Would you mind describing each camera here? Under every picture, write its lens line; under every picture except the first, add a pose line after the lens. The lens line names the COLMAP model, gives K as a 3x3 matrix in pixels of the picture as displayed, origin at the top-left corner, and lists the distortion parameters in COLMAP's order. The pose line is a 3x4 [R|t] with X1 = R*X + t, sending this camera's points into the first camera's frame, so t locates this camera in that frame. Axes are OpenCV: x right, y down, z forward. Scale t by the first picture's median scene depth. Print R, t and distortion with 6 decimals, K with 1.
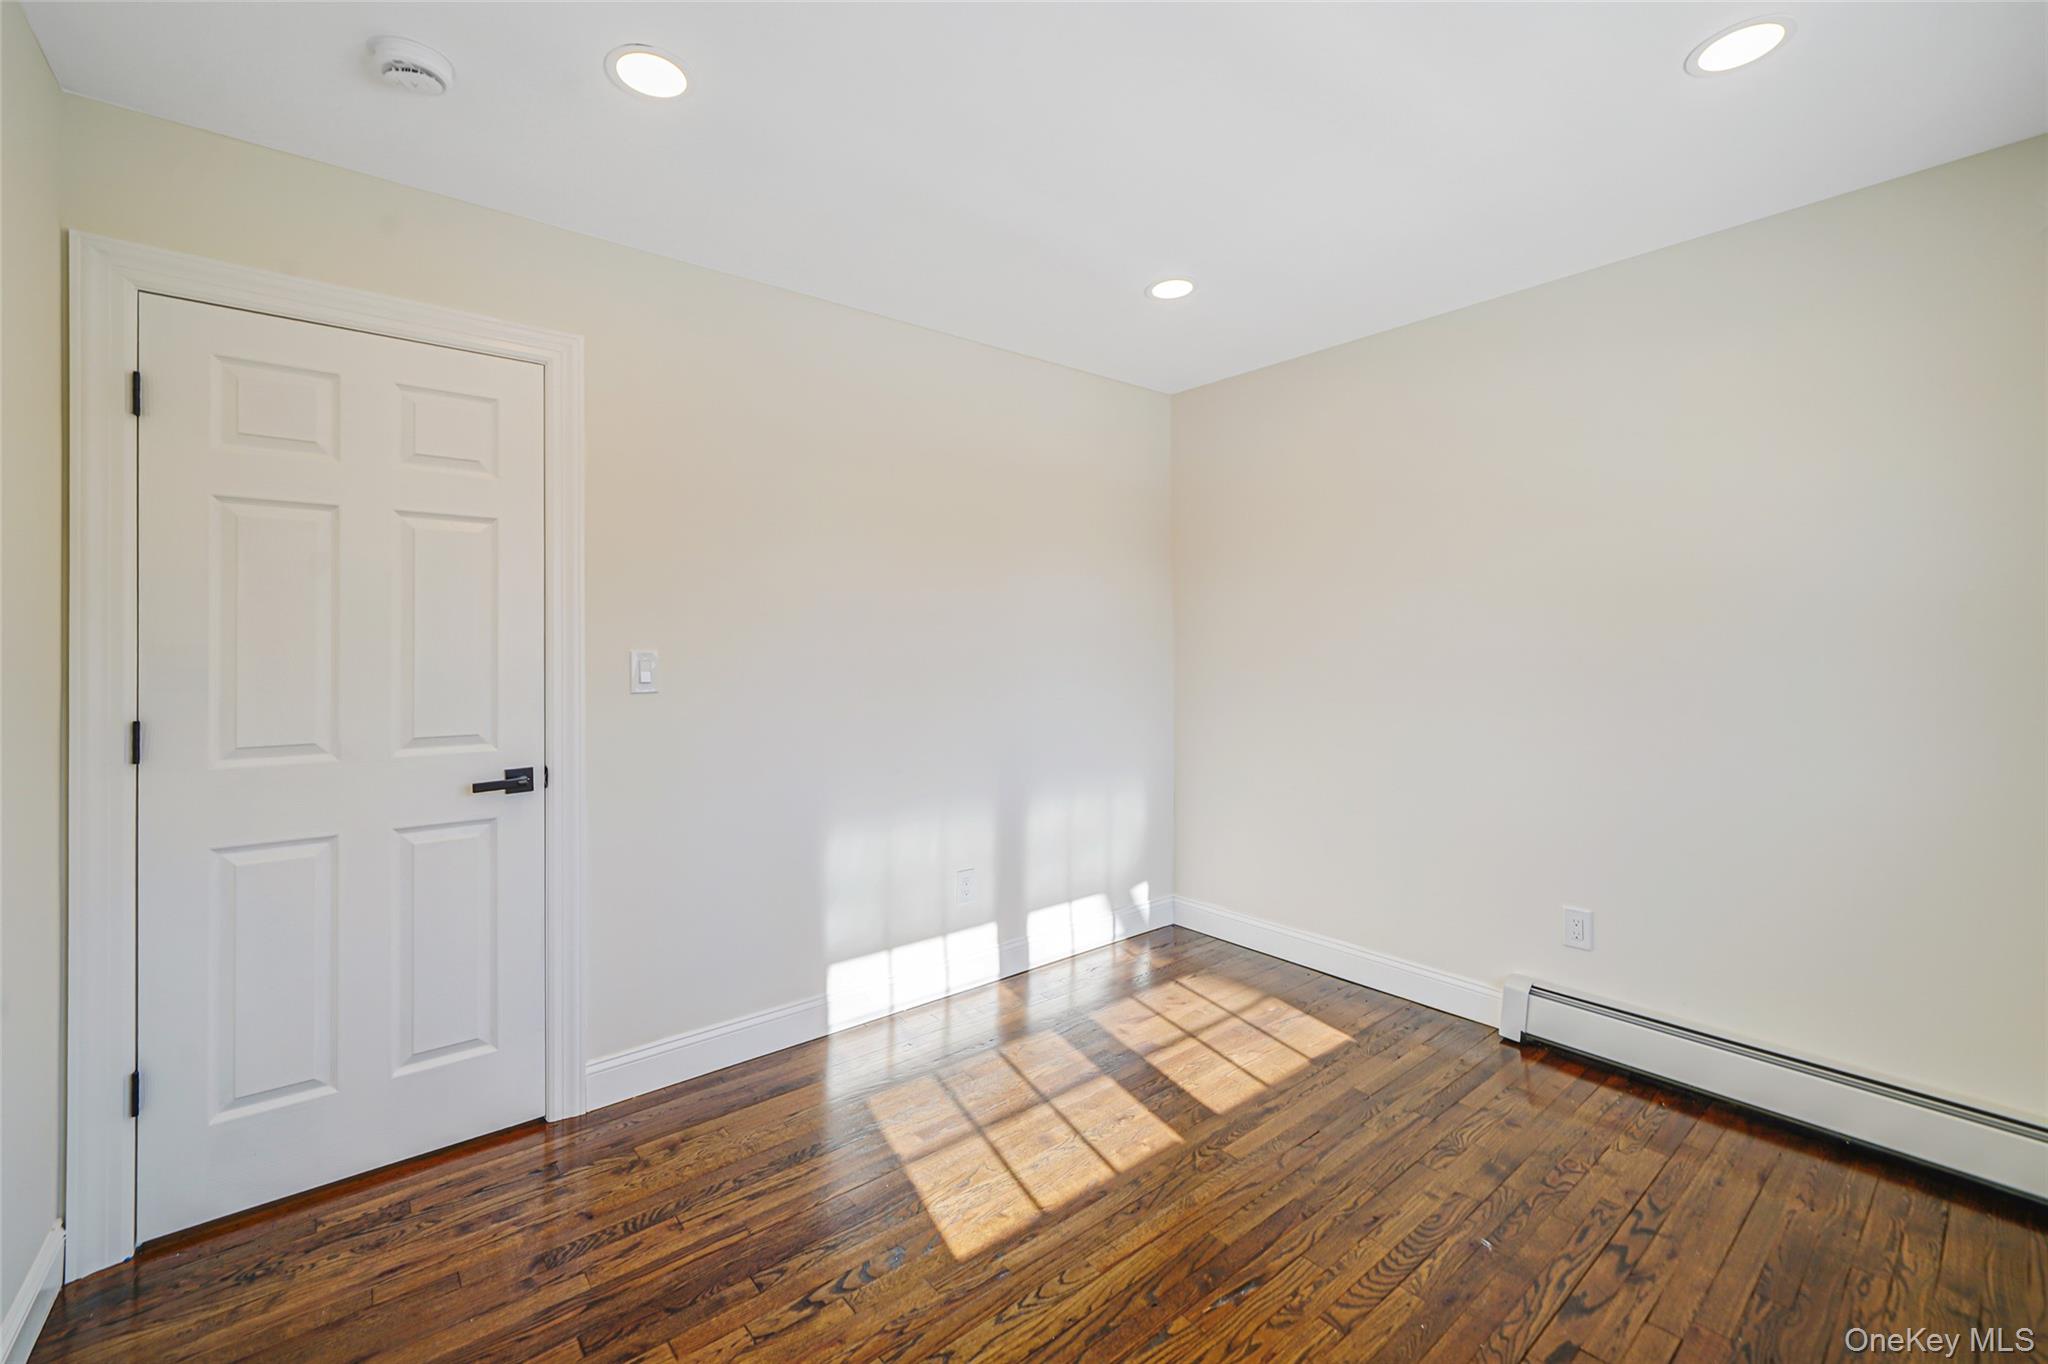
lens RADIAL K [[848.9, 0, 1035.9], [0, 848.9, 659.0], [0, 0, 1]] dist [-0.002322, -0.000278]
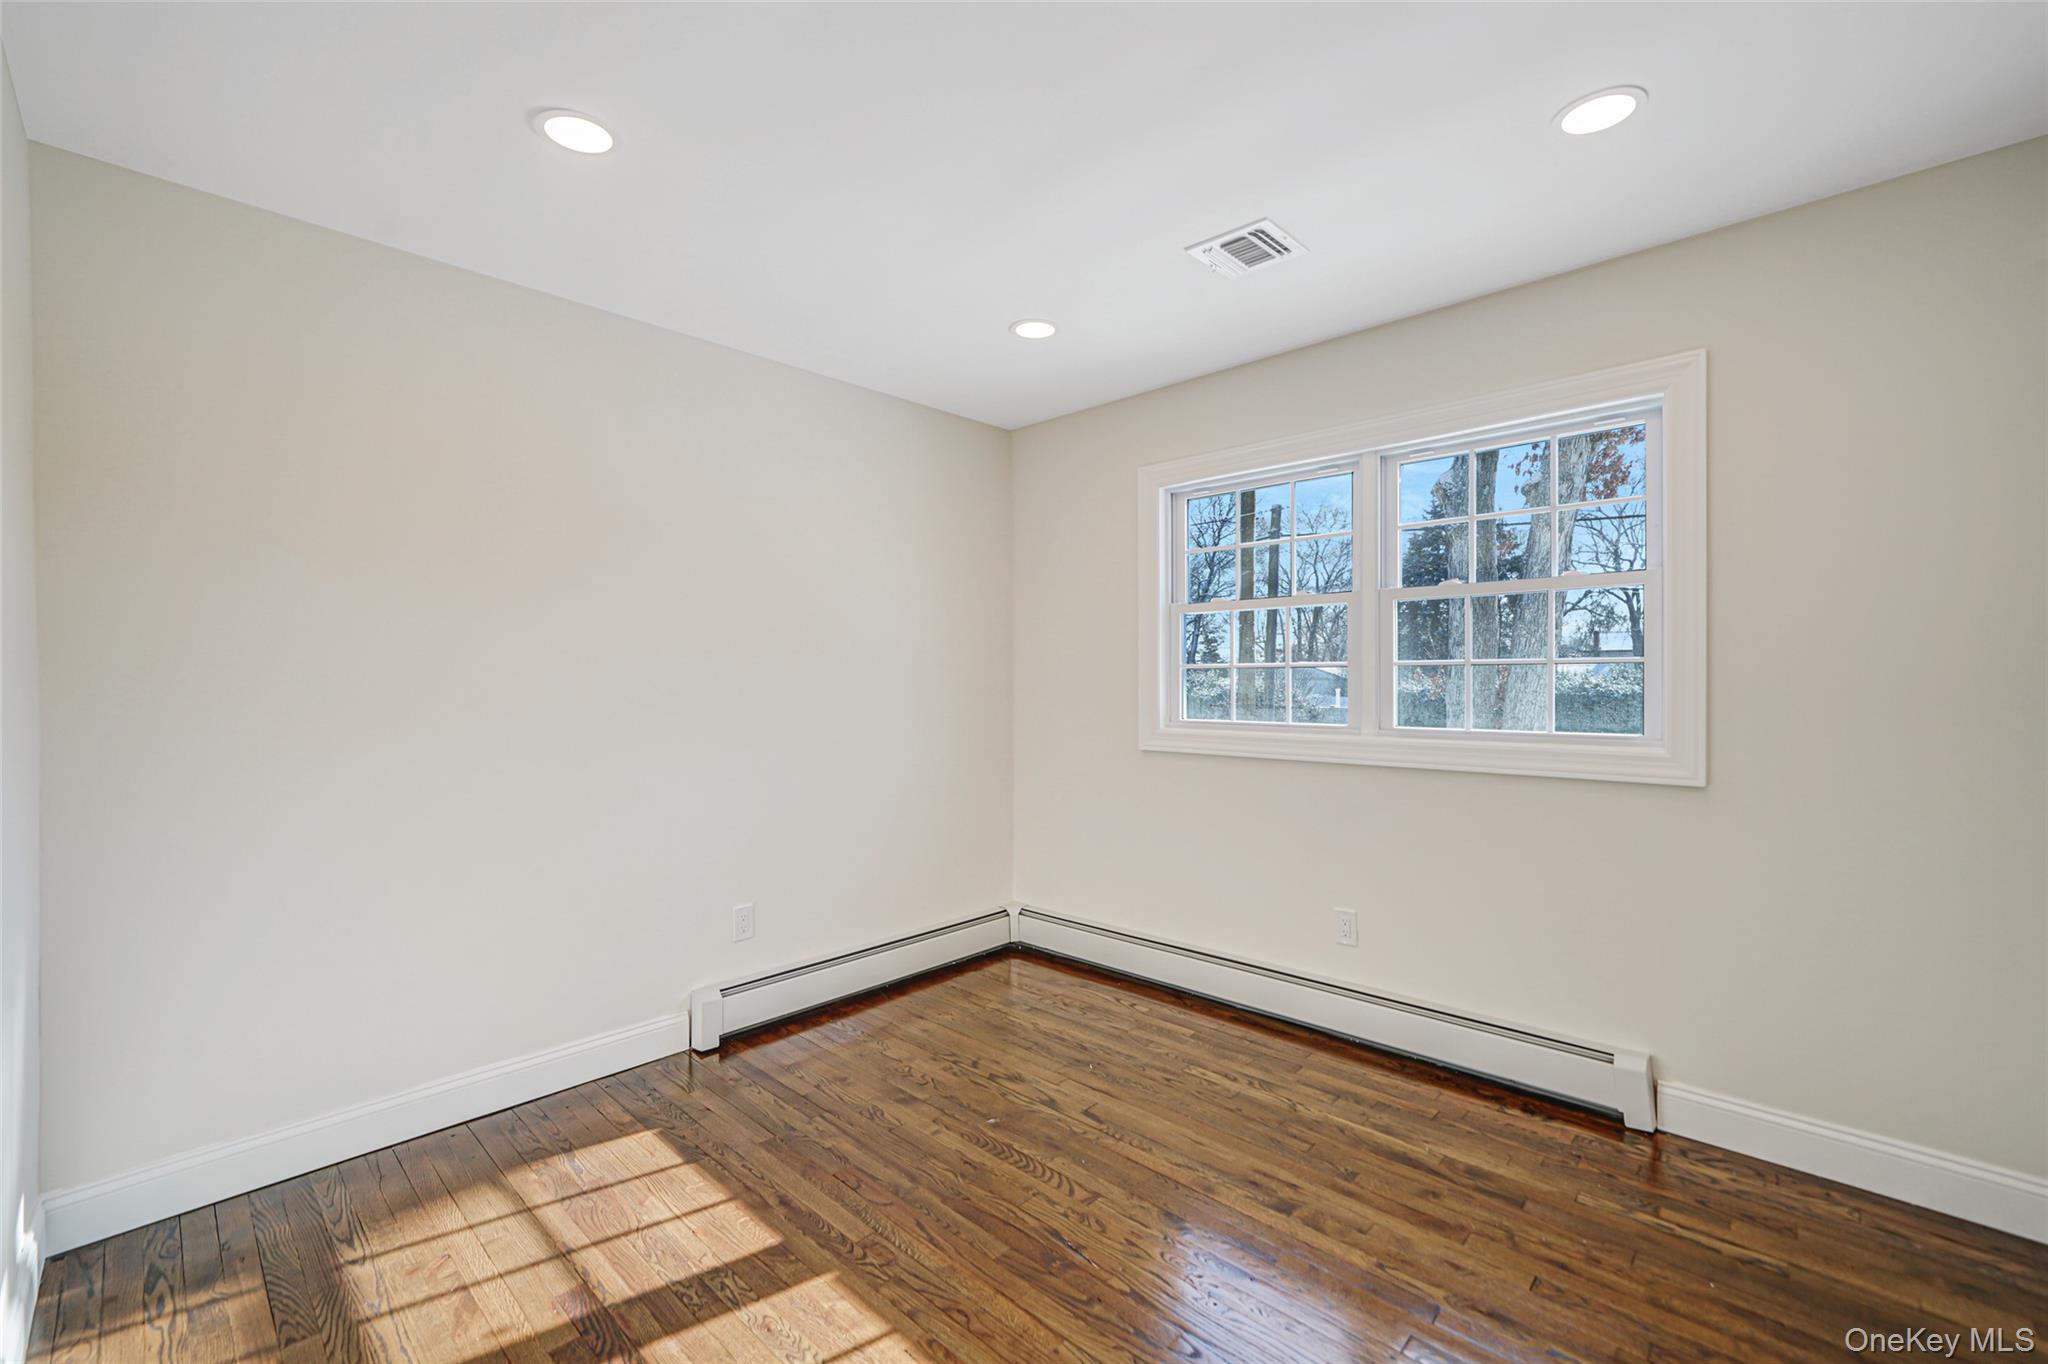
lens RADIAL K [[848.9, 0, 1035.9], [0, 848.9, 659.0], [0, 0, 1]] dist [-0.002322, -0.000278]
pose [[-0.109942, 0.022128, 0.993692, -0.651285], [0.018564, 0.999623, -0.020207, -0.011721], [-0.993765, 0.016225, -0.110311, 0.836982]]
